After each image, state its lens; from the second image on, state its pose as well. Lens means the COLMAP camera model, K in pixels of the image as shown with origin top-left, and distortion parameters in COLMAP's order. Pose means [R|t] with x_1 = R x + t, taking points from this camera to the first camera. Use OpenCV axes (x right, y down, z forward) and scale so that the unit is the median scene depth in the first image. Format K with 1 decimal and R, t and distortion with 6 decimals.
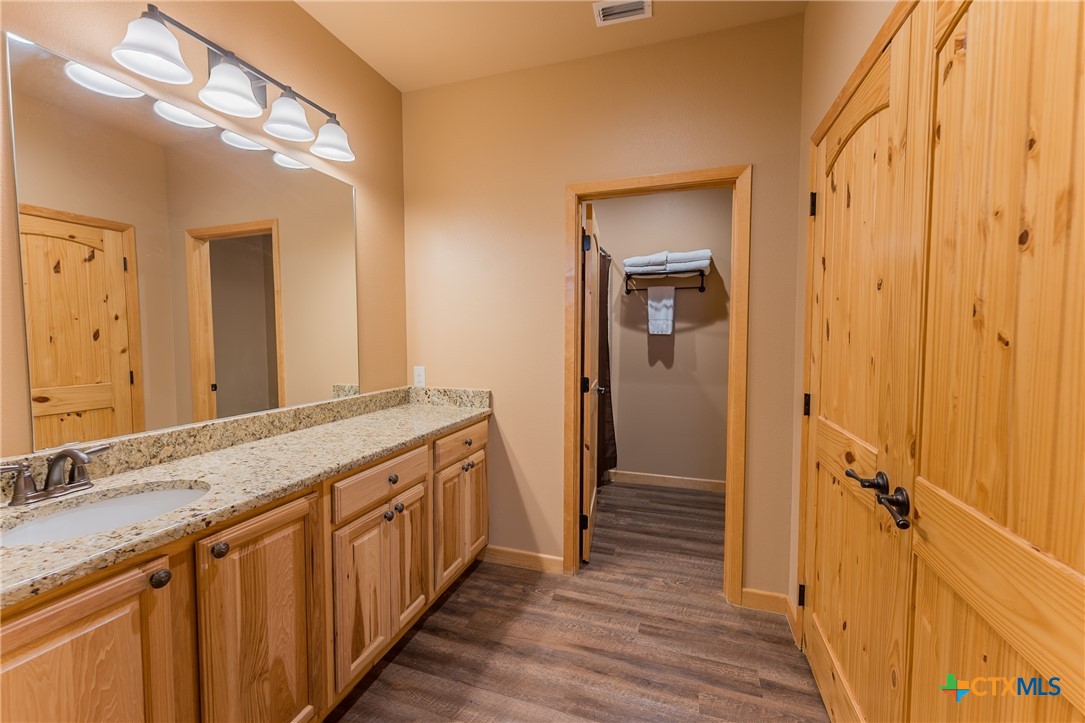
lens RADIAL K [[428.5, 0, 534.1], [0, 428.5, 356.7], [0, 0, 1]] dist [-0.000384, -0.011575]
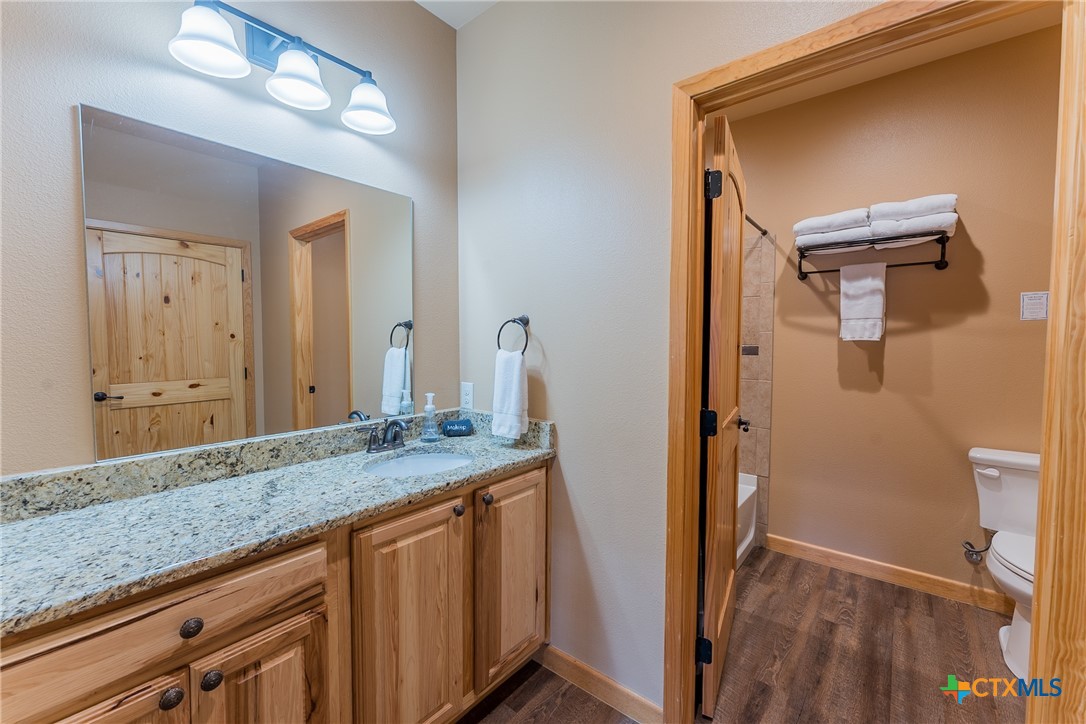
lens RADIAL K [[428.9, 0, 534.6], [0, 428.9, 357.2], [0, 0, 1]] dist [-0.000384, -0.011575]
pose [[0.932161, 0.004852, -0.362010, 0.086871], [-0.011450, 0.999805, -0.016083, -0.009626], [0.361862, 0.019137, 0.932035, 0.276510]]
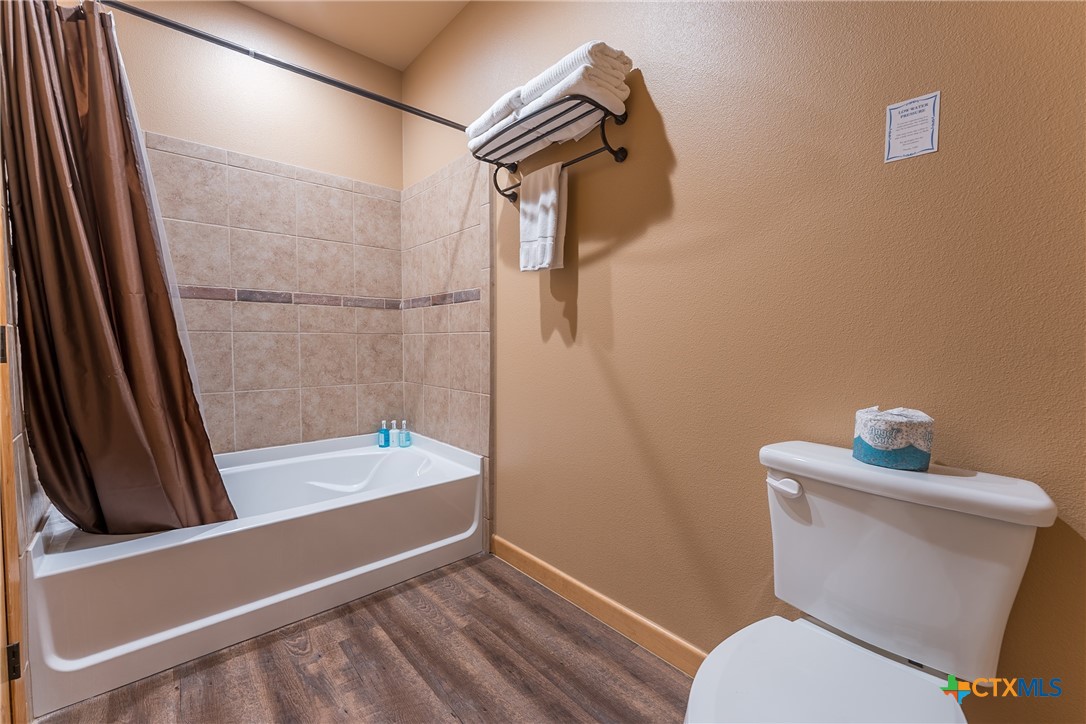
lens RADIAL K [[435.4, 0, 543.0], [0, 435.4, 362.0], [0, 0, 1]] dist [0.000045, 0.000038]
pose [[0.872755, 0.021302, -0.487693, 0.554530], [-0.022299, 0.999744, 0.003763, 0.046509], [0.487648, 0.007591, 0.873007, 0.613514]]
